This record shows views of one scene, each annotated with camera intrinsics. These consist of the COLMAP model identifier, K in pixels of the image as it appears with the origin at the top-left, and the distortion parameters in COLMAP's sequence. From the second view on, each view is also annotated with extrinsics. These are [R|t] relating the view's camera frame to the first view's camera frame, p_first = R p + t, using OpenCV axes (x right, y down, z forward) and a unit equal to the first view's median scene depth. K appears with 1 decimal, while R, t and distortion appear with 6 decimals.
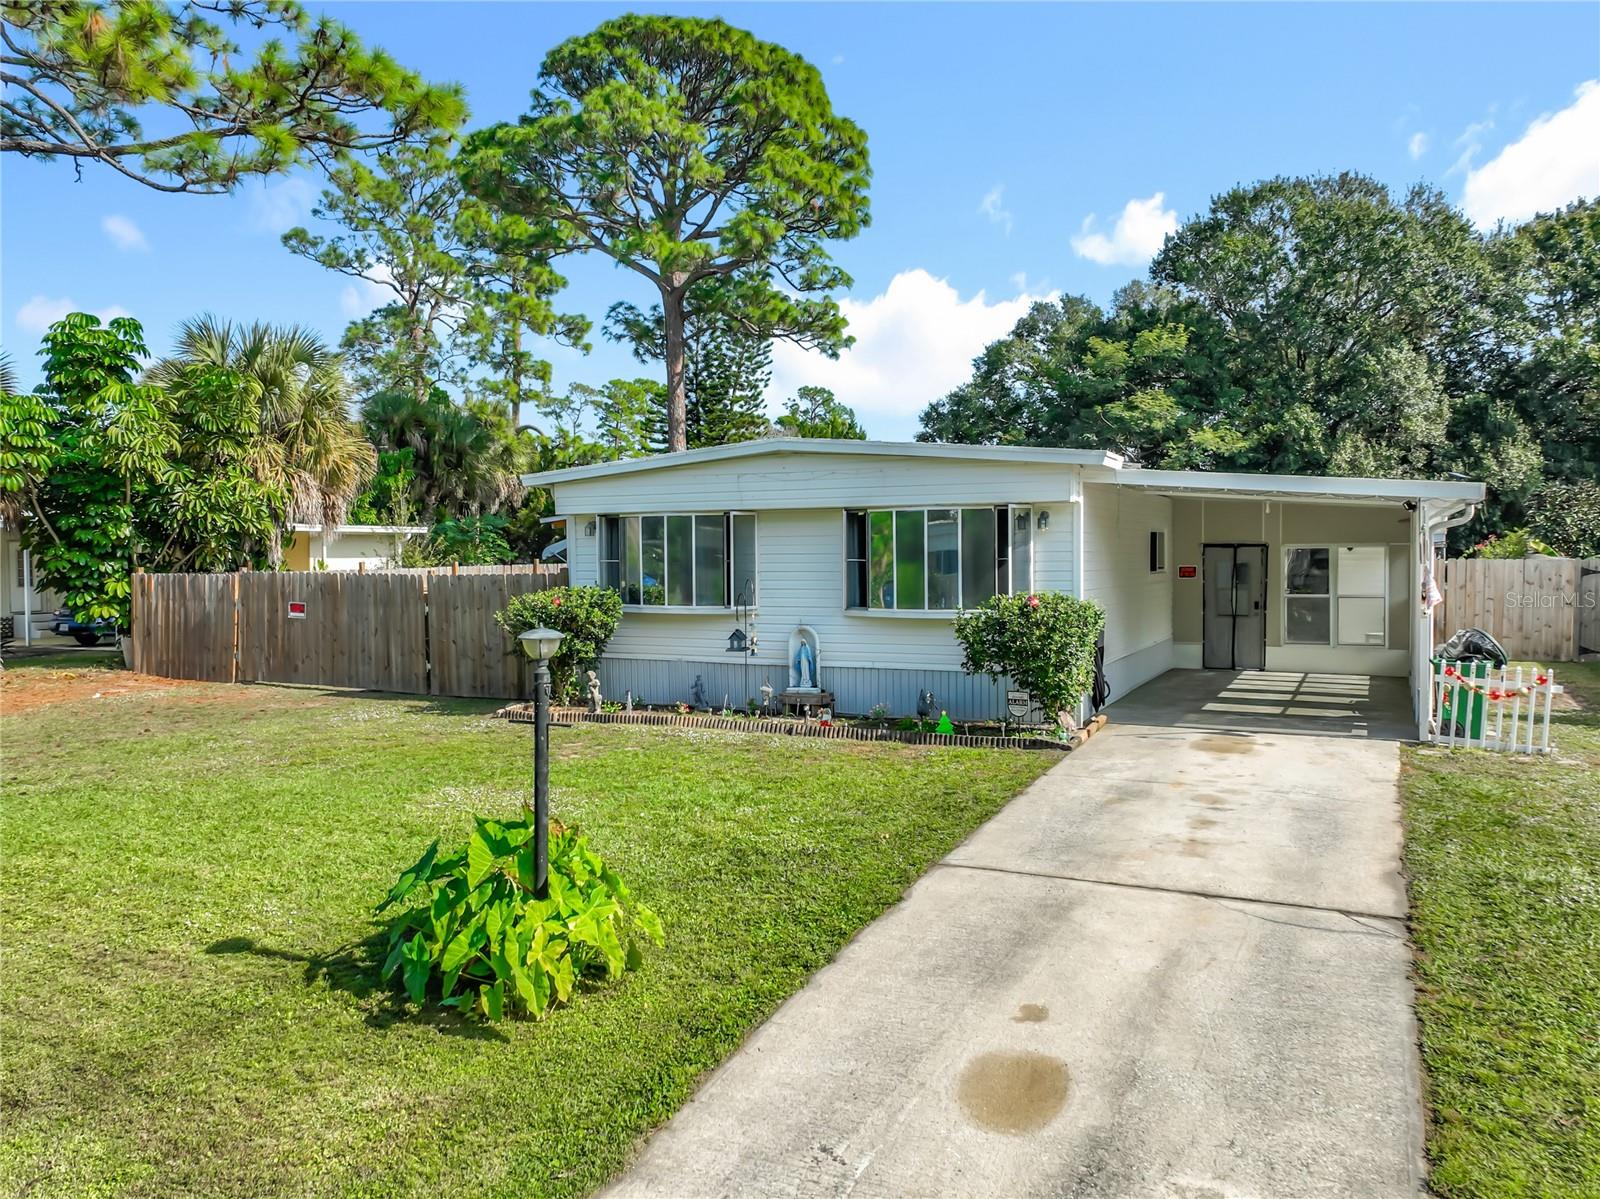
lens RADIAL K [[1137.9, 0, 787.3], [0, 1137.9, 603.5], [0, 0, 1]] dist [-0.008484, 0.031568]
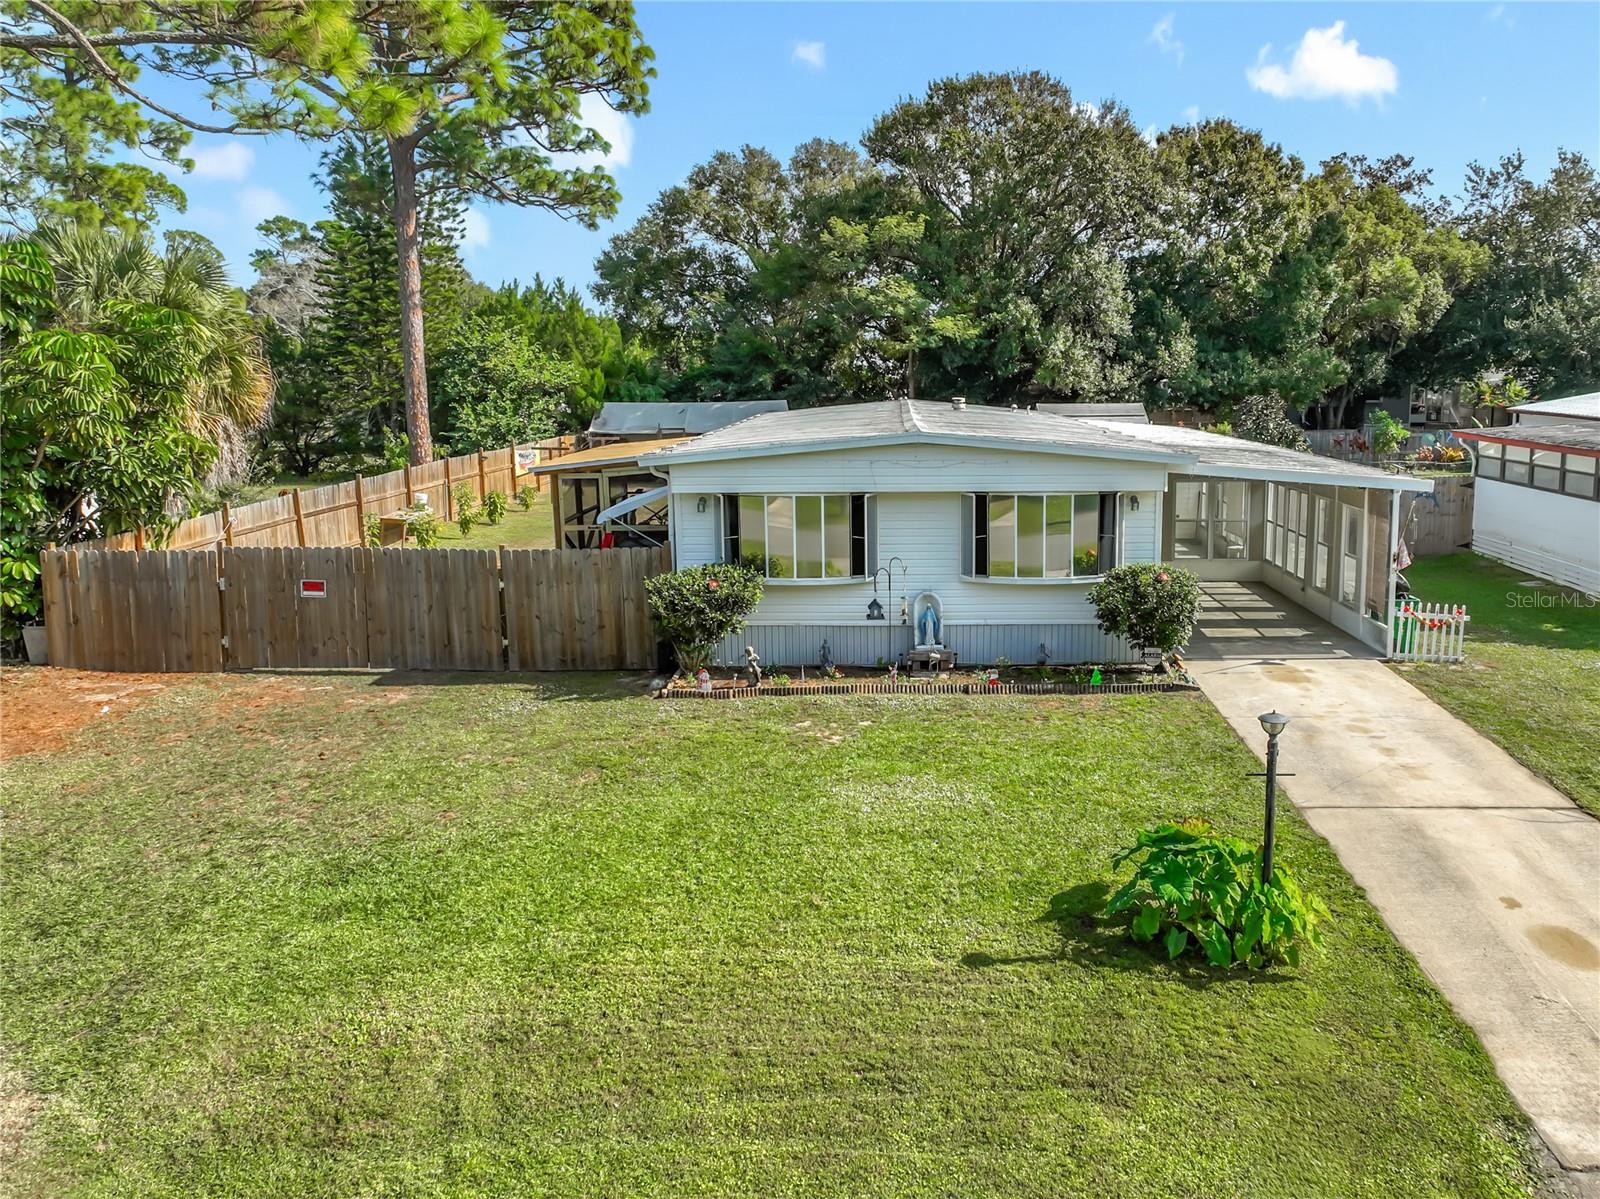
lens RADIAL K [[1225.7, 0, 862.4], [0, 1225.7, 568.2], [0, 0, 1]] dist [0.001192, 0.006354]
pose [[0.905729, -0.063618, 0.419056, -0.409318], [0.015836, 0.993061, 0.116531, -0.108867], [-0.423562, -0.098909, 0.900451, -0.062488]]
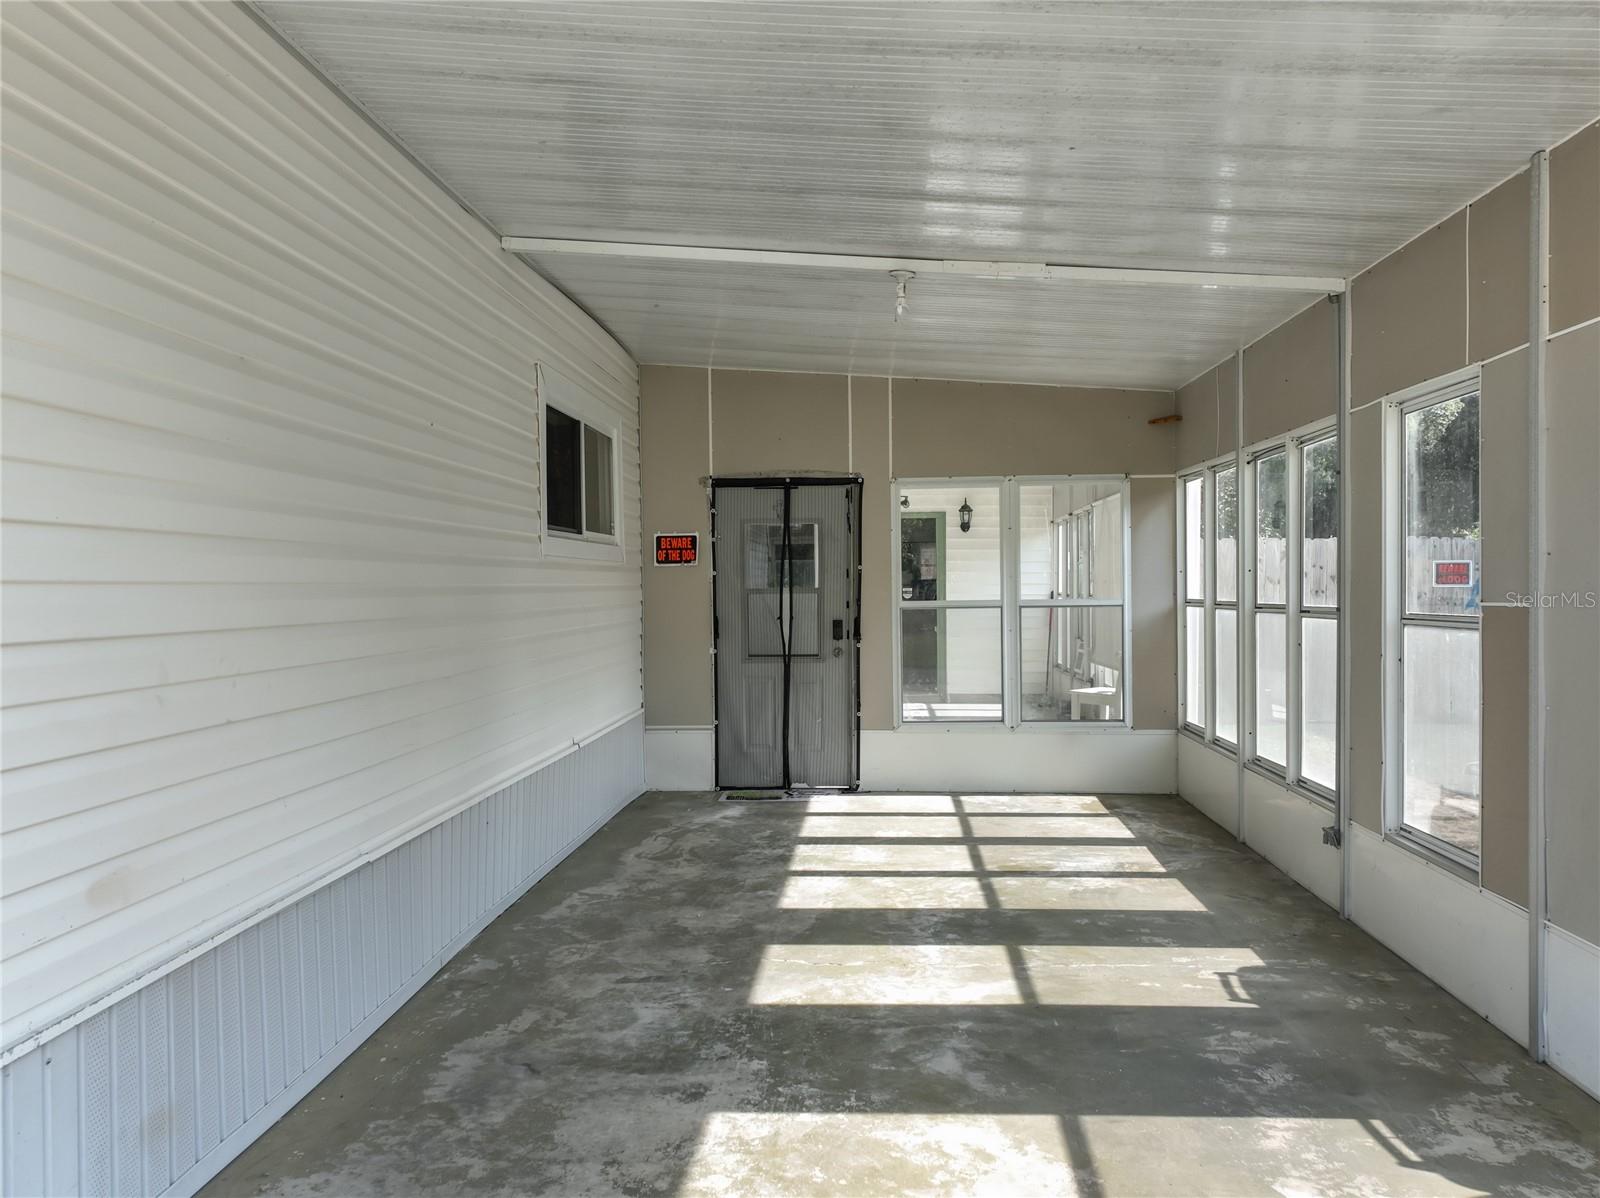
lens RADIAL K [[1160.3, 0, 790.5], [0, 1160.3, 629.9], [0, 0, 1]] dist [-0.004280, 0.007532]
pose [[0.918351, -0.018964, 0.395311, 0.222234], [0.020132, 0.999797, 0.001194, 0.001073], [-0.395253, 0.006862, 0.918546, 0.595547]]
